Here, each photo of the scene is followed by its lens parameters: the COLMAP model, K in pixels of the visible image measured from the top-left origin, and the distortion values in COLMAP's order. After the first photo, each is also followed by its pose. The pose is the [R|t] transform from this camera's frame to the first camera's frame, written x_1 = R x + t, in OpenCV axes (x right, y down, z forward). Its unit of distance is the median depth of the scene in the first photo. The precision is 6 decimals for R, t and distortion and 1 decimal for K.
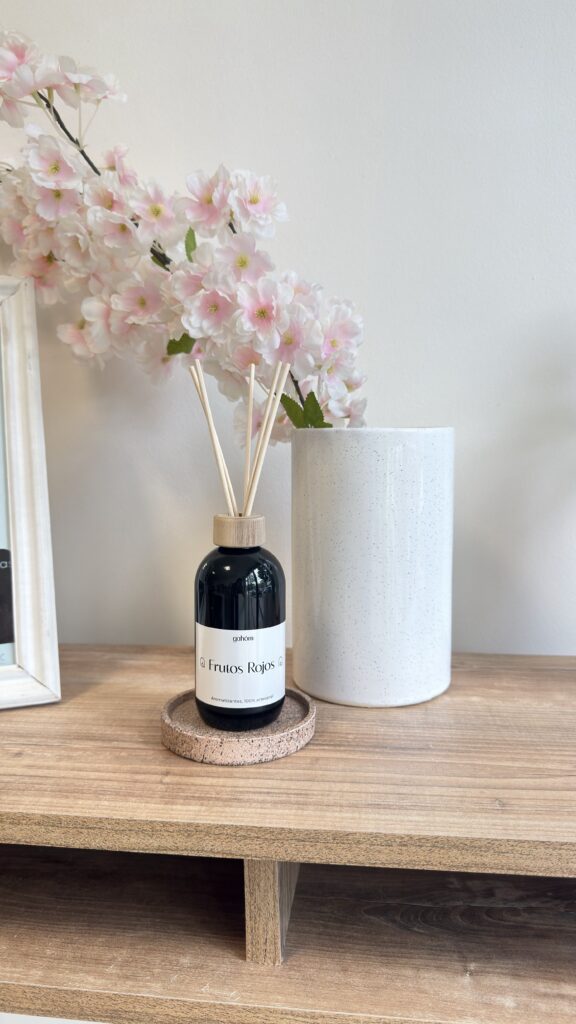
lens RADIAL K [[736.2, 0, 270.2], [0, 736.2, 506.9], [0, 0, 1]] dist [-0.052091, 0.007851]
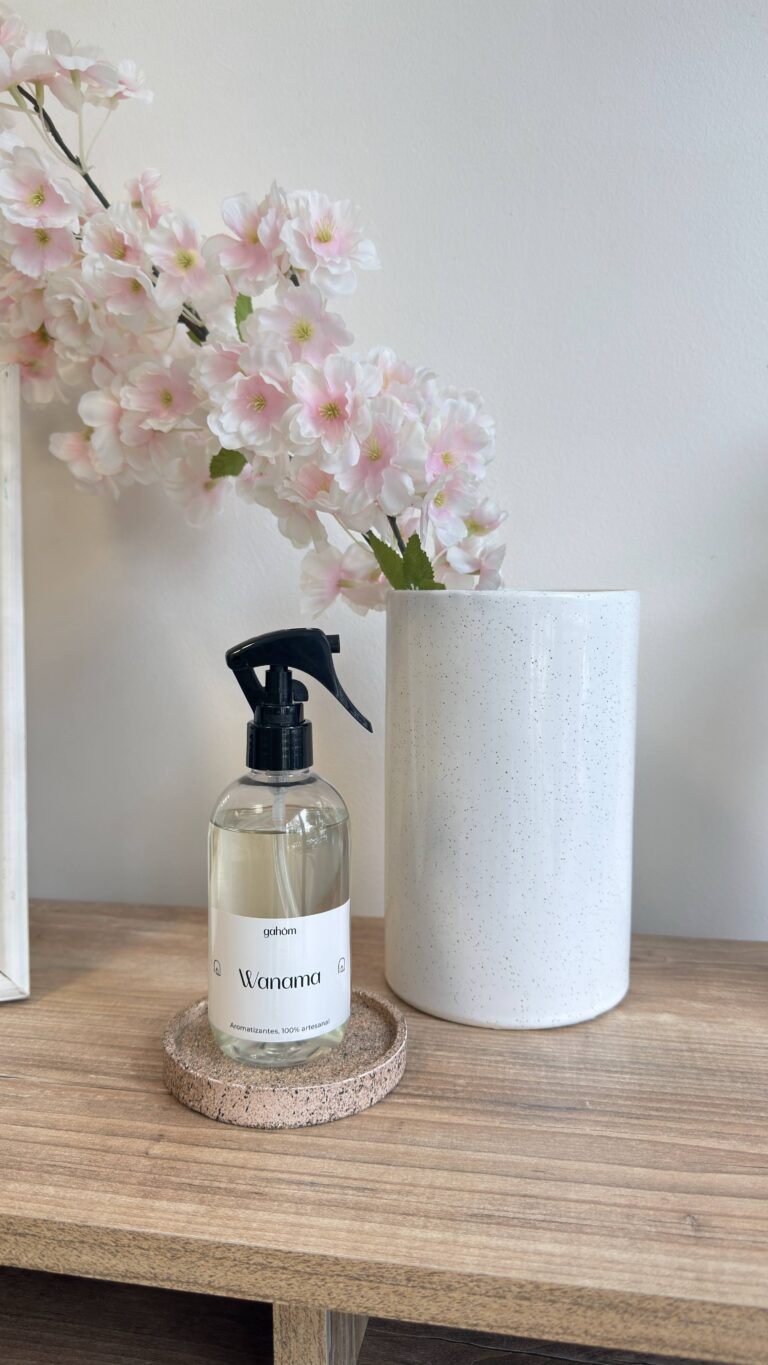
lens RADIAL K [[981.4, 0, 365.2], [0, 981.4, 672.3], [0, 0, 1]] dist [-0.052091, 0.007851]
pose [[0.998576, 0.015883, -0.050929, 0.063552], [-0.016786, 0.999708, -0.017357, -0.021191], [0.050639, 0.018187, 0.998551, 0.150926]]
